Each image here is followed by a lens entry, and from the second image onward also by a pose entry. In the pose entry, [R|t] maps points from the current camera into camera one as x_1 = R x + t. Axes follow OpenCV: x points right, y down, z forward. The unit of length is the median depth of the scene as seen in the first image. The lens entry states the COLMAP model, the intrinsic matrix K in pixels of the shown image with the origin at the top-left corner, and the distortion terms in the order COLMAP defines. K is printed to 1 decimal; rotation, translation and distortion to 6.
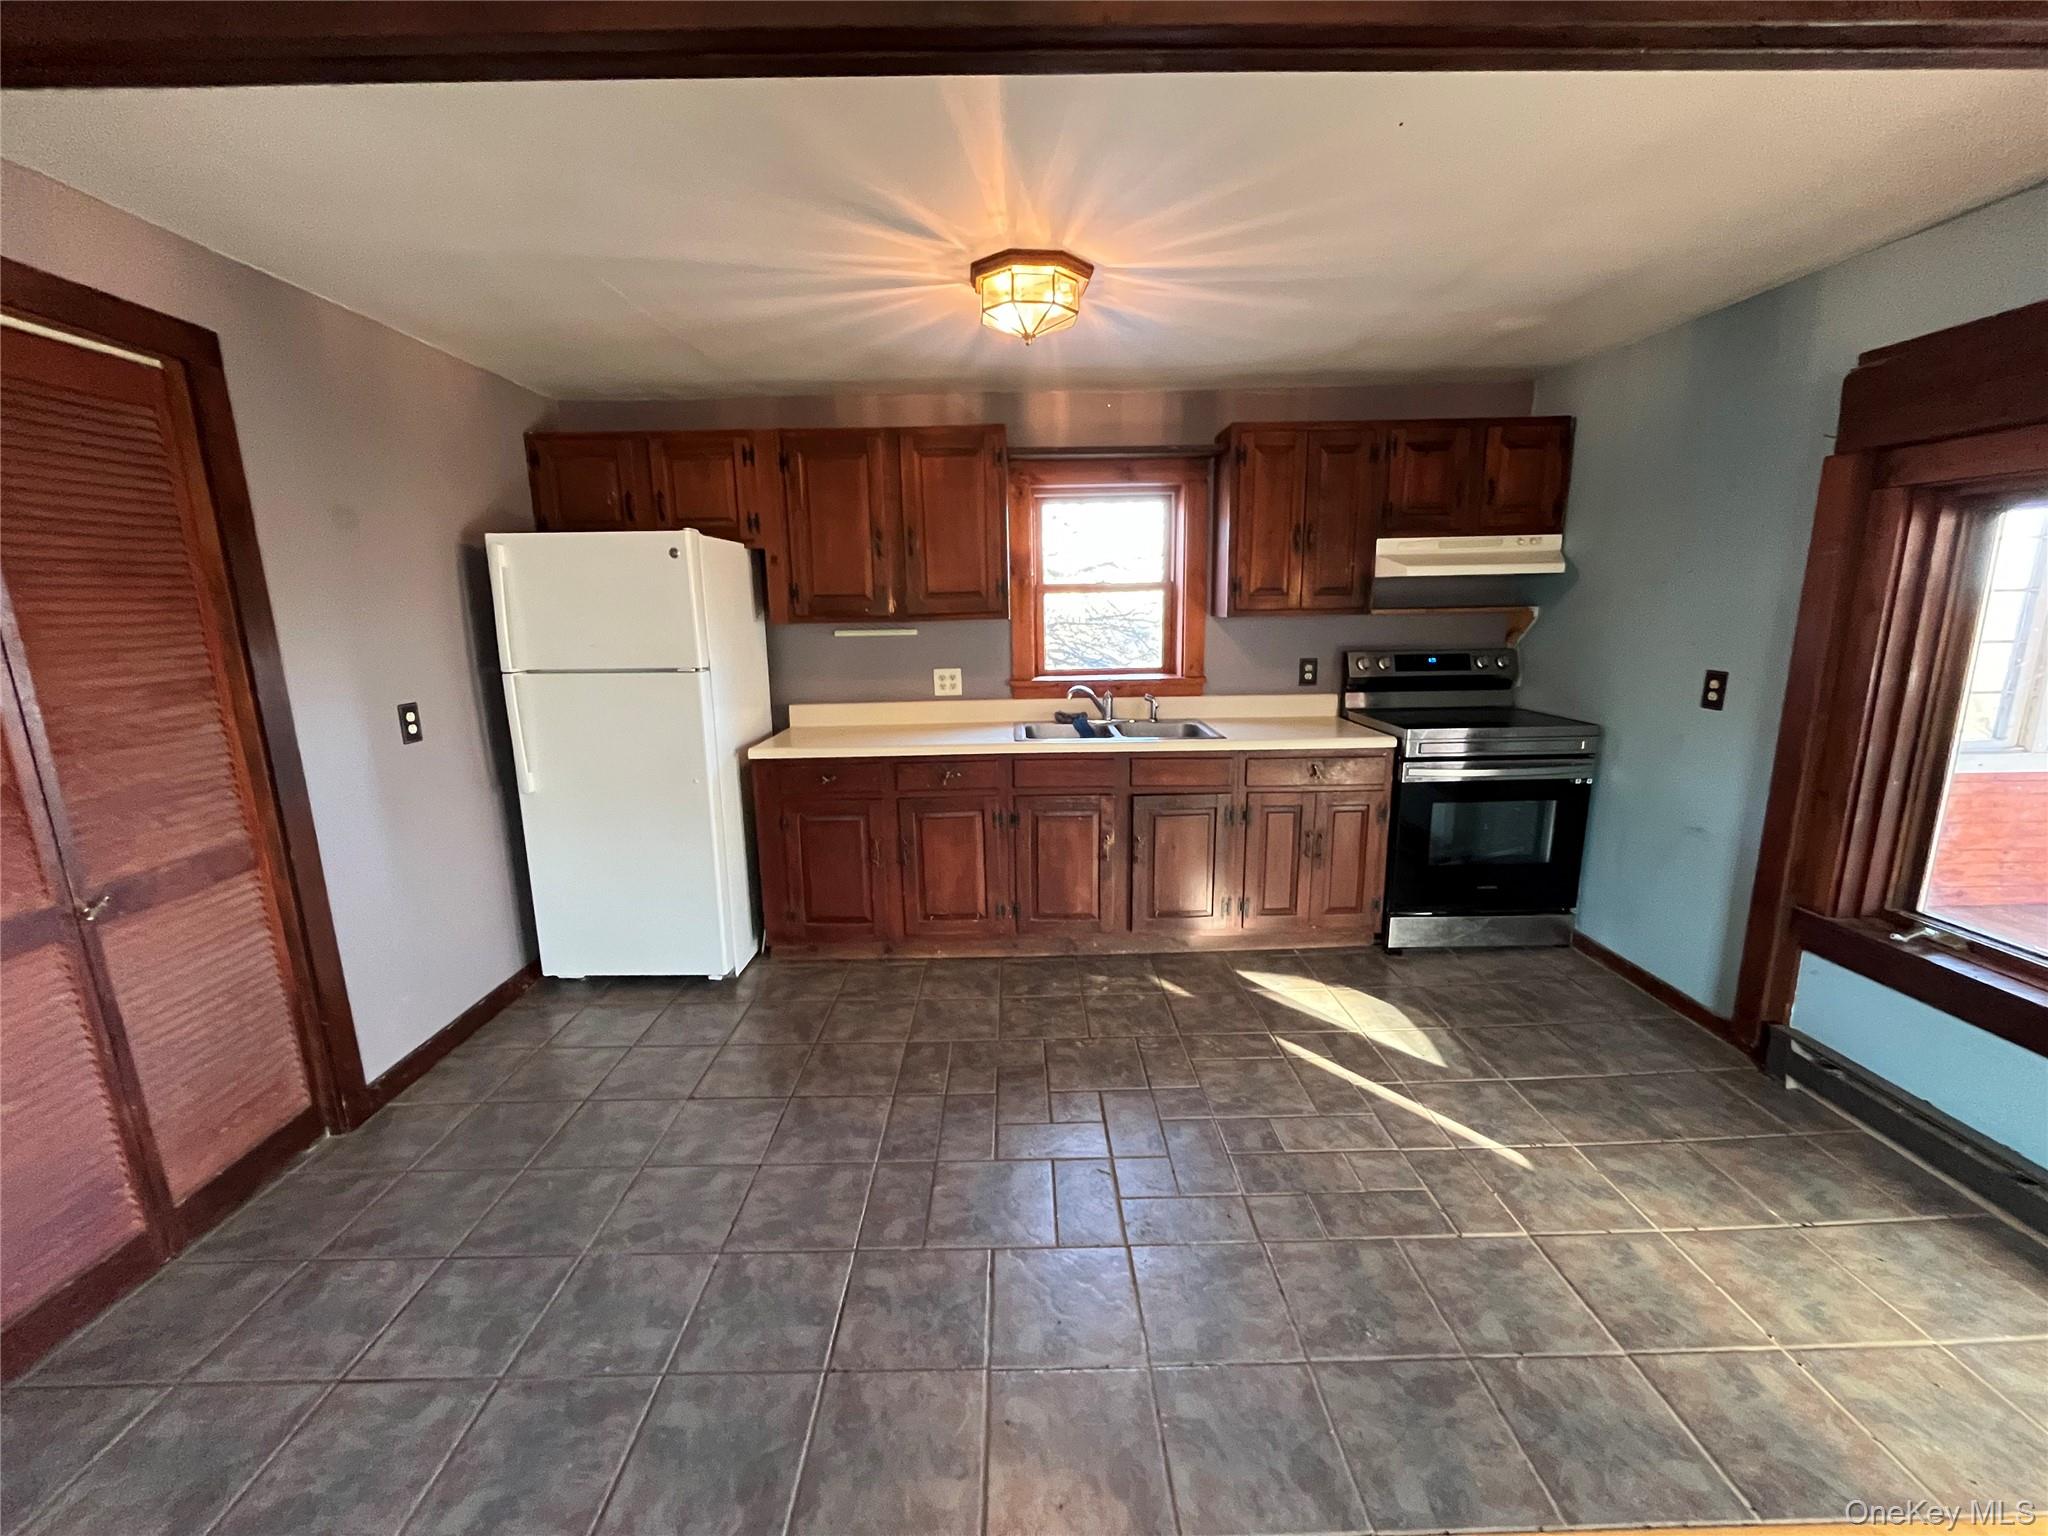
lens RADIAL K [[826.2, 0, 1023.9], [0, 826.2, 773.7], [0, 0, 1]] dist [-0.000963, -0.000407]
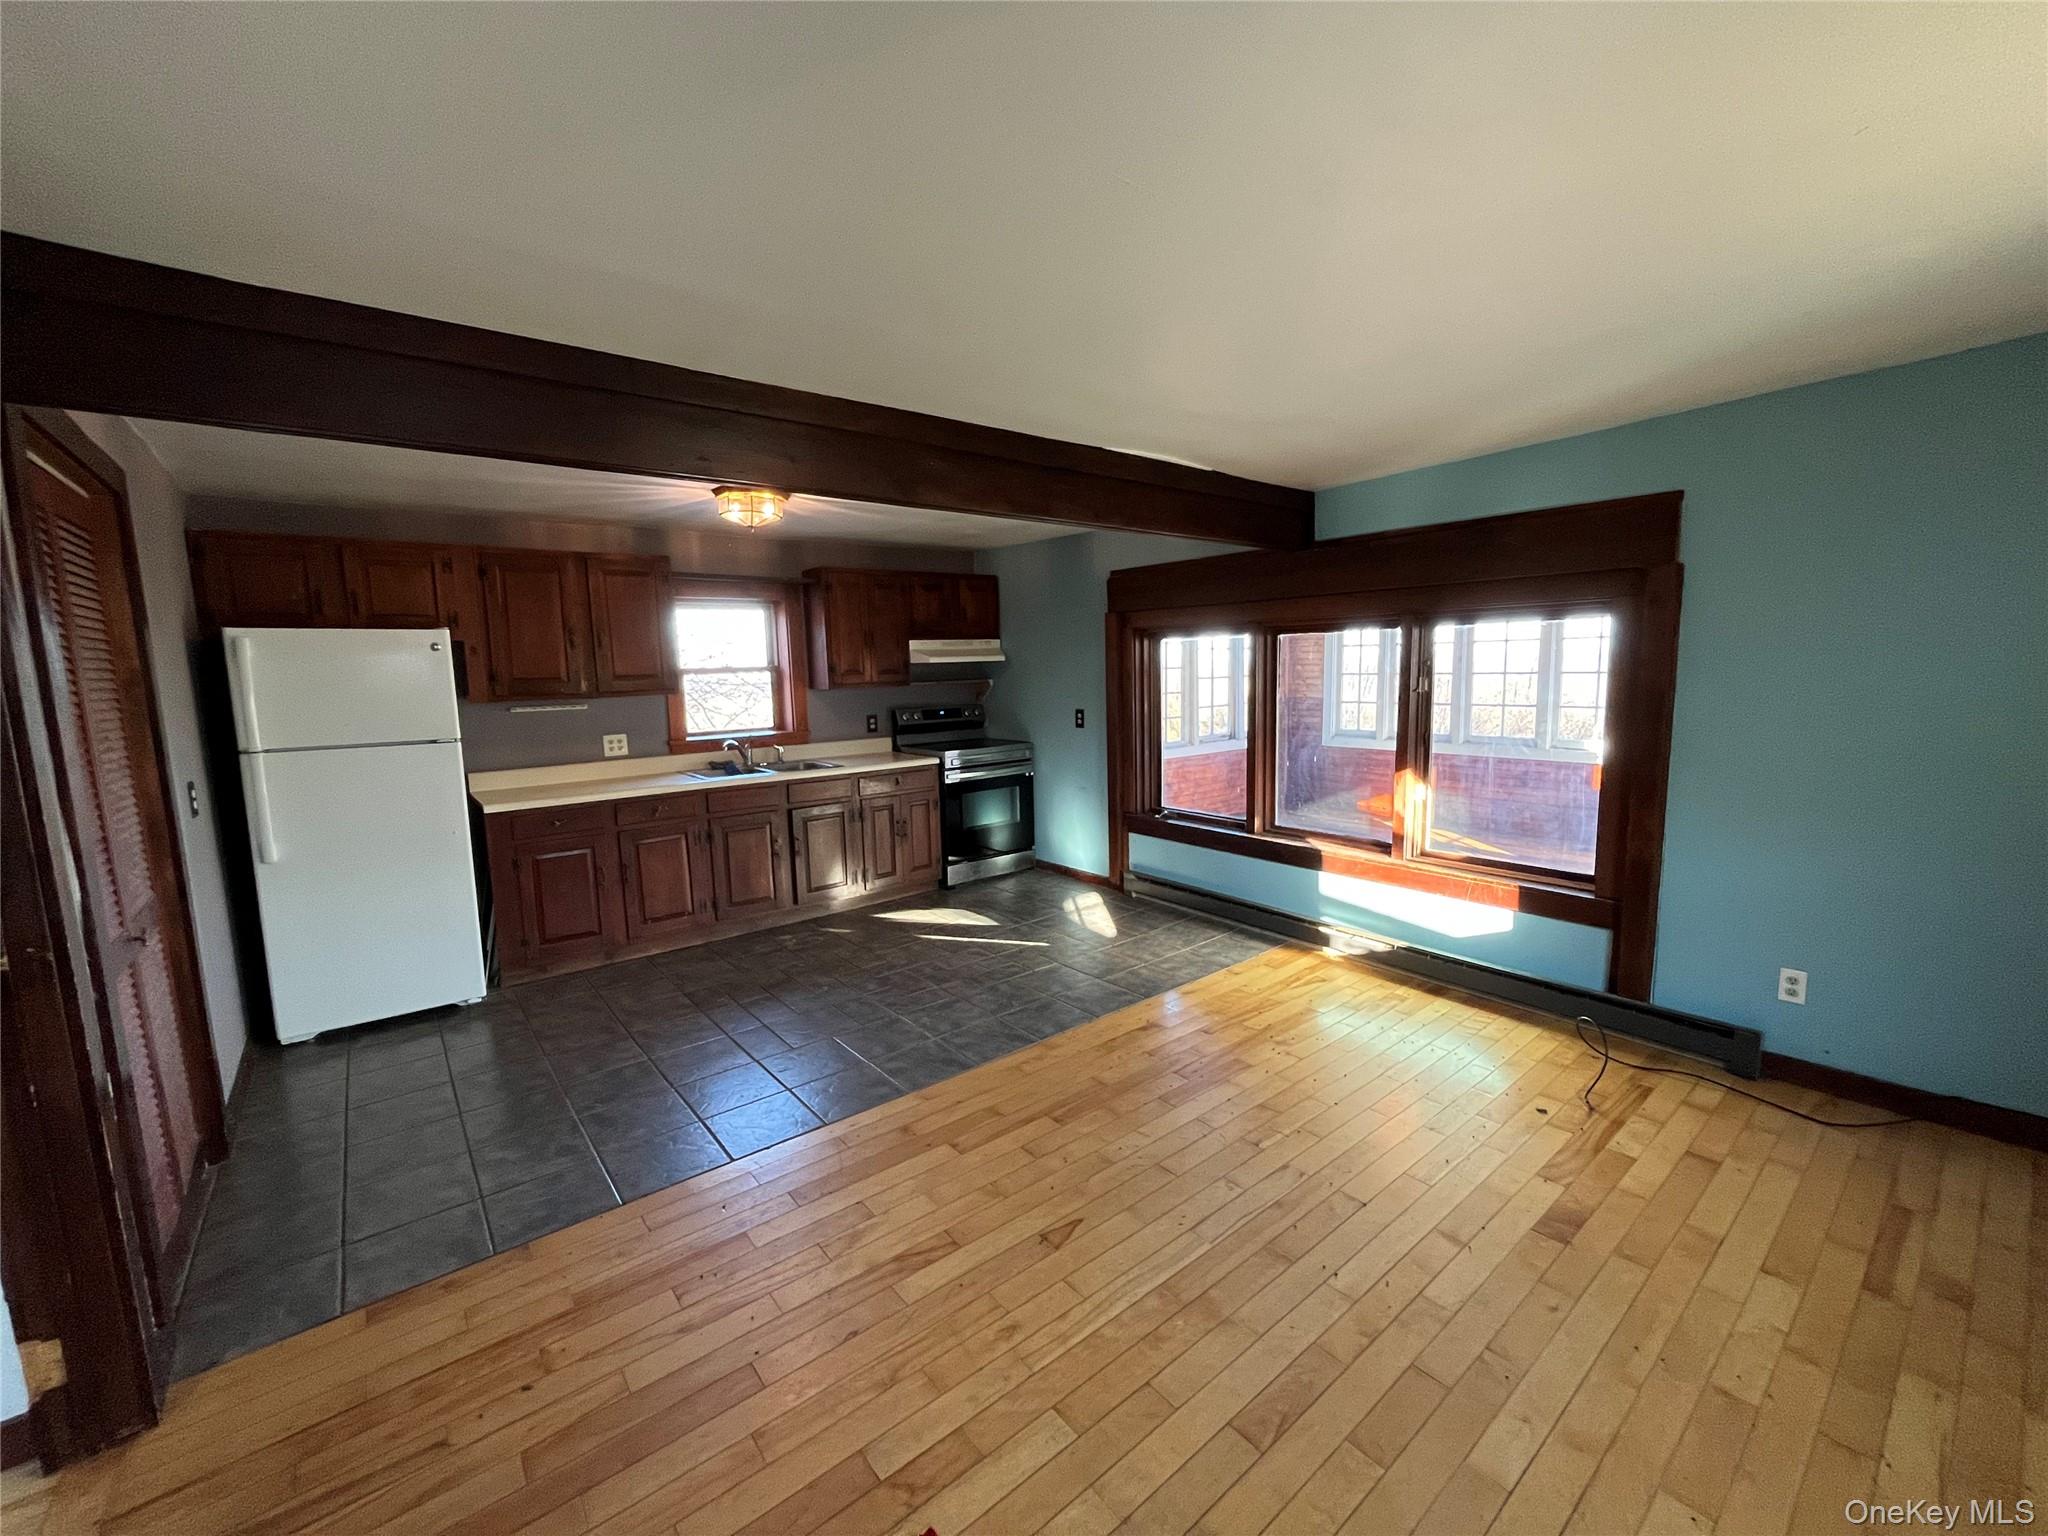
lens RADIAL K [[826.2, 0, 1023.9], [0, 826.2, 773.7], [0, 0, 1]] dist [-0.000963, -0.000407]
pose [[0.787712, -0.083980, 0.610292, -0.424707], [0.137613, 0.989619, -0.041442, 0.079572], [-0.600476, 0.116628, 0.791092, -0.413970]]
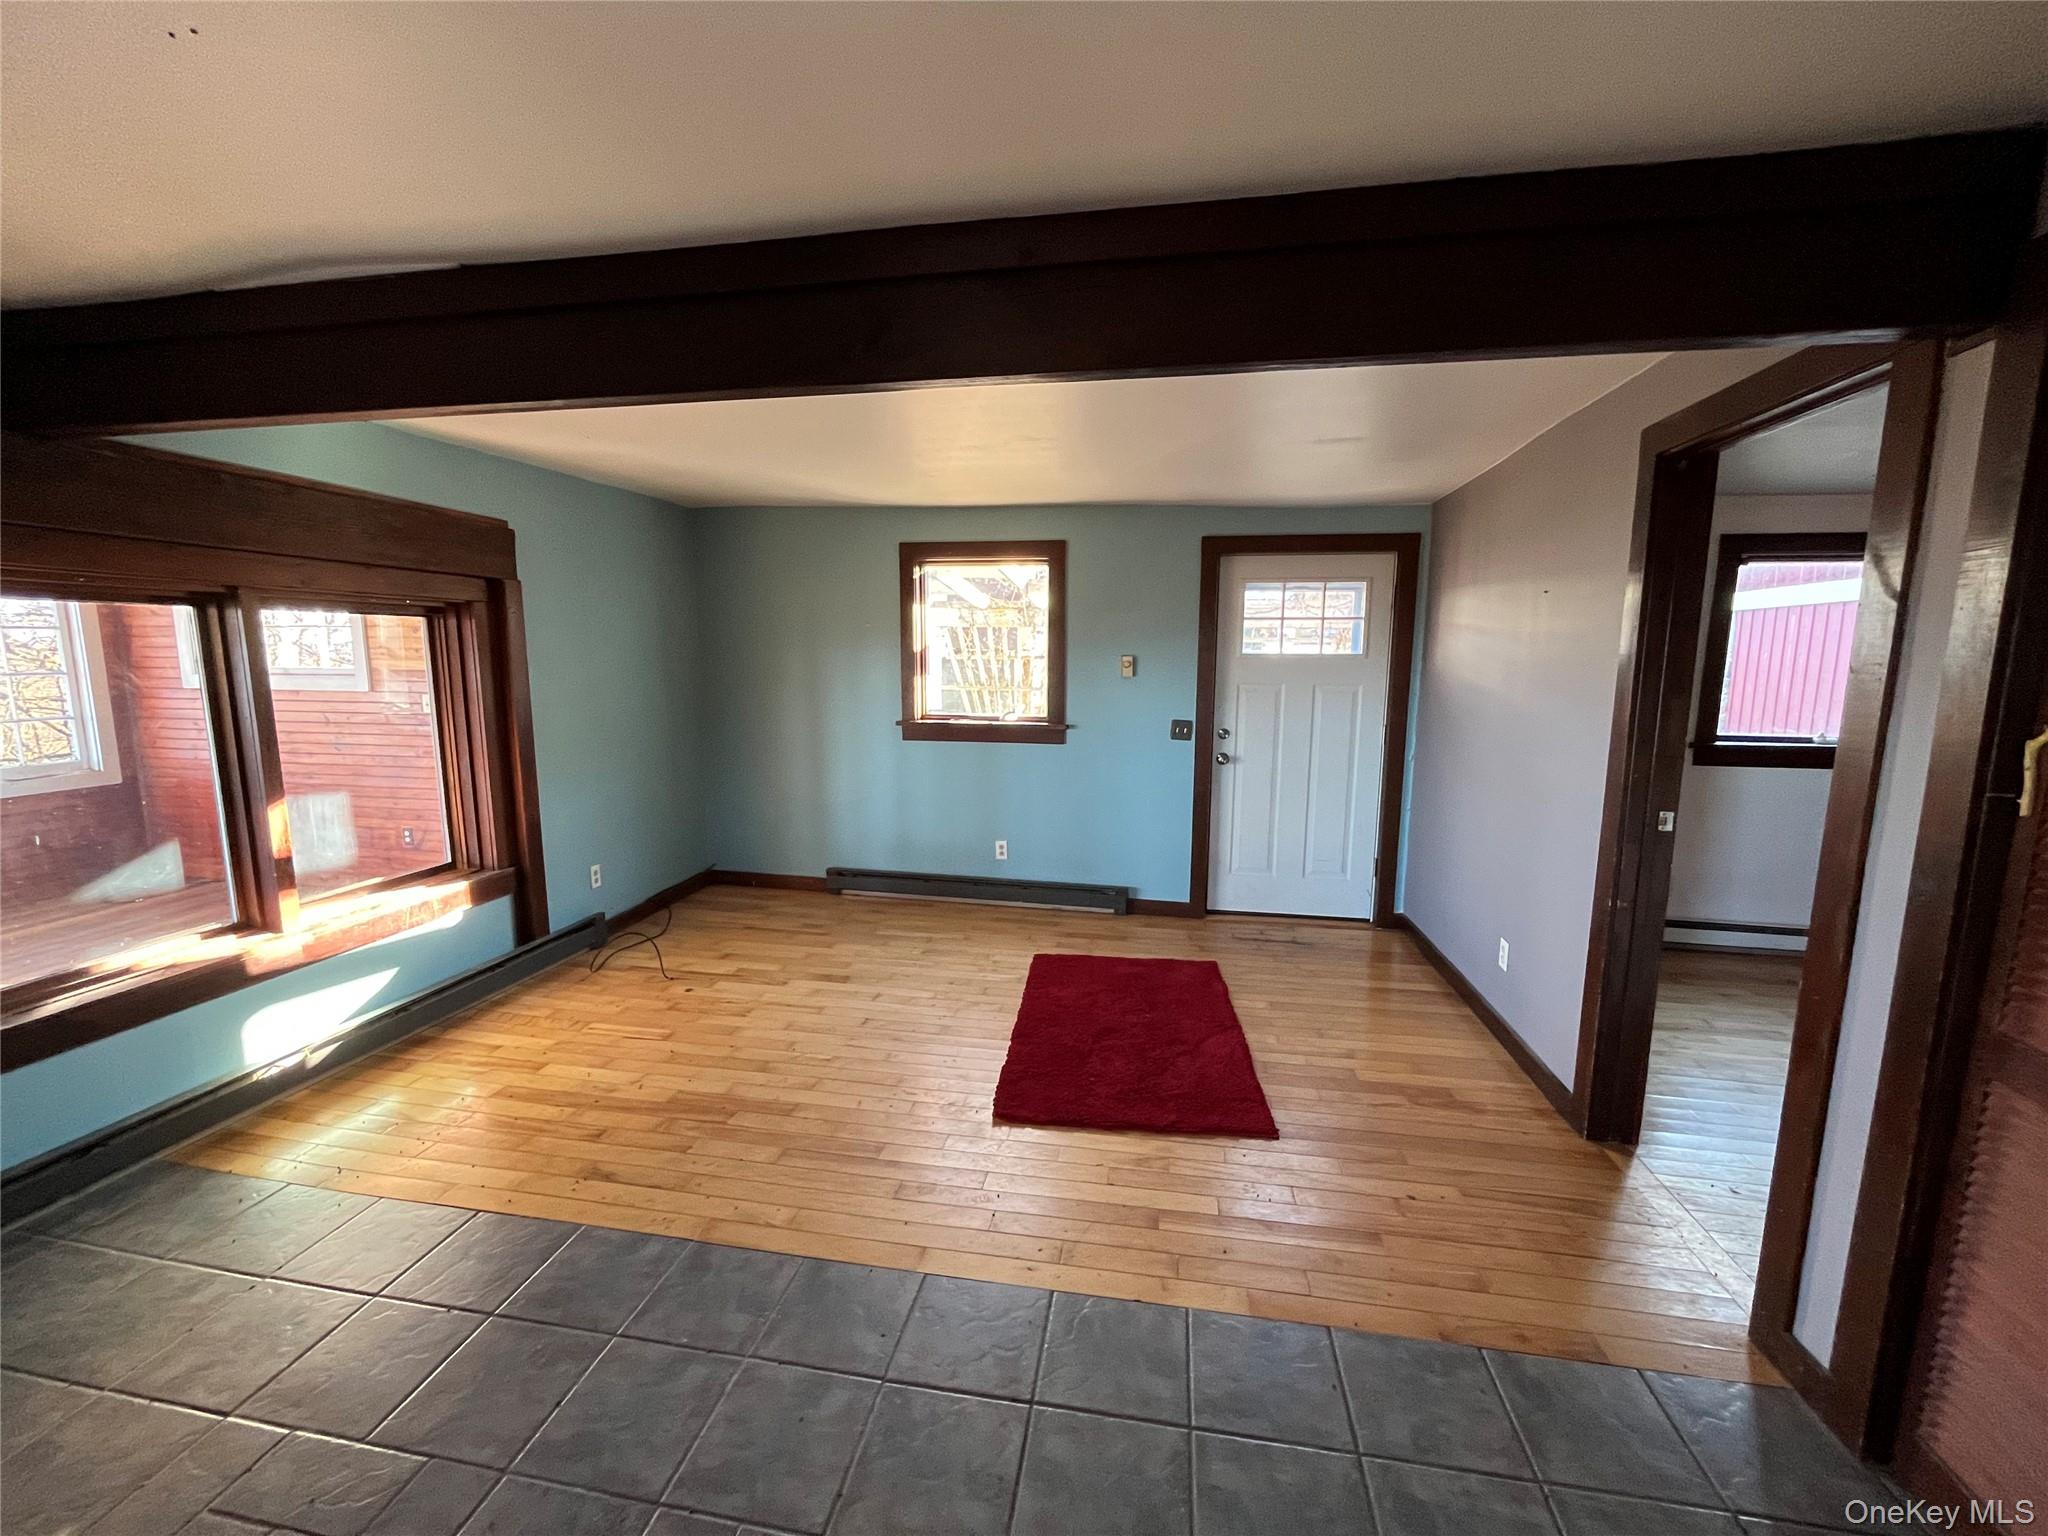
lens RADIAL K [[826.2, 0, 1023.9], [0, 826.2, 773.7], [0, 0, 1]] dist [-0.000963, -0.000407]
pose [[-0.981629, -0.019104, 0.189840, -0.191102], [0.046527, 0.940971, 0.335273, -0.177919], [-0.185039, 0.337947, -0.922796, 0.813439]]
